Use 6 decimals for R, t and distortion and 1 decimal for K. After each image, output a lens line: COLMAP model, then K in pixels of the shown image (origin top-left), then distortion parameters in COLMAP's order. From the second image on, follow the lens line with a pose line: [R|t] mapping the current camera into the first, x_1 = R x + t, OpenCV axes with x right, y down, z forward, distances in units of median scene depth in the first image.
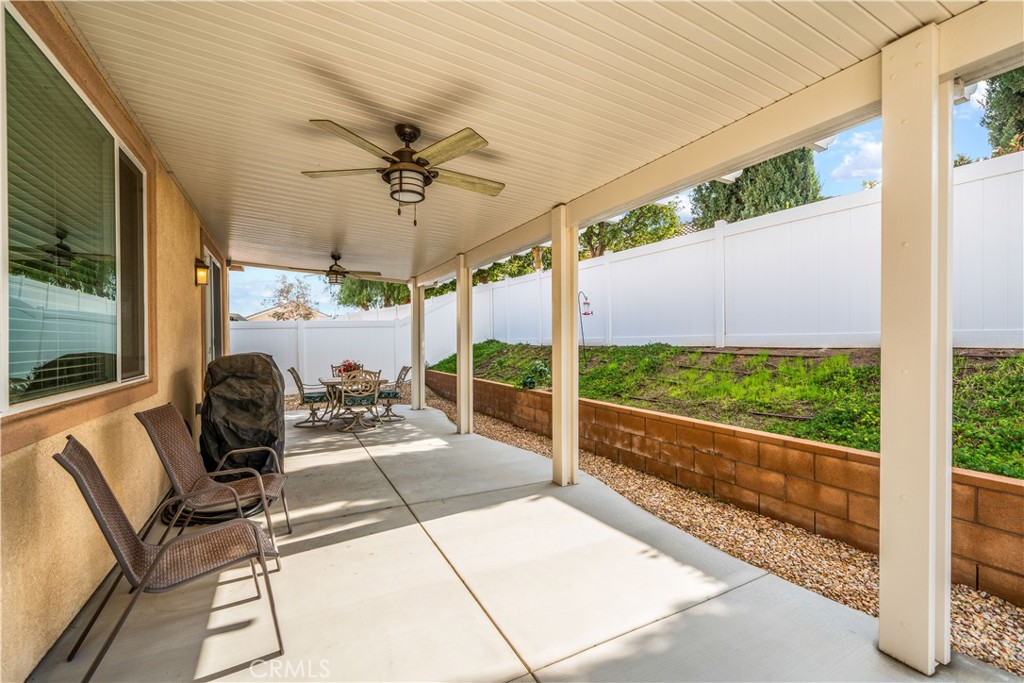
lens RADIAL K [[429.3, 0, 511.0], [0, 429.3, 343.3], [0, 0, 1]] dist [-0.000542, -0.000015]
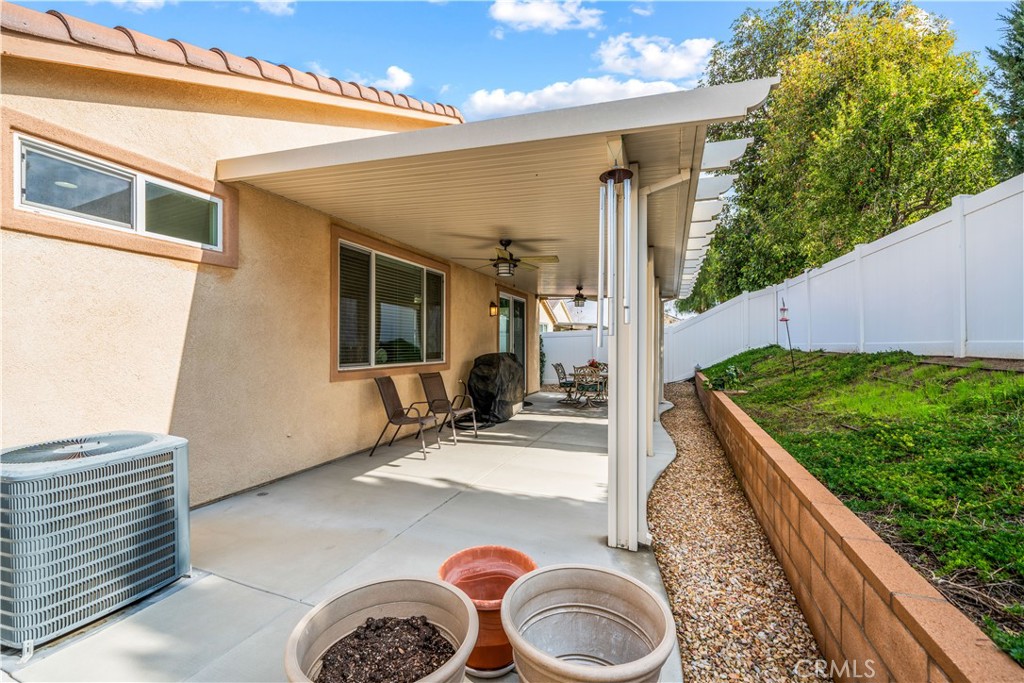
lens RADIAL K [[406.4, 0, 513.6], [0, 406.4, 342.7], [0, 0, 1]] dist [-0.004239, 0.000055]
pose [[0.674474, -0.000036, -0.738299, 0.528175], [-0.007475, 0.999948, -0.006878, -0.006335], [0.738261, 0.010158, 0.674439, -0.103943]]
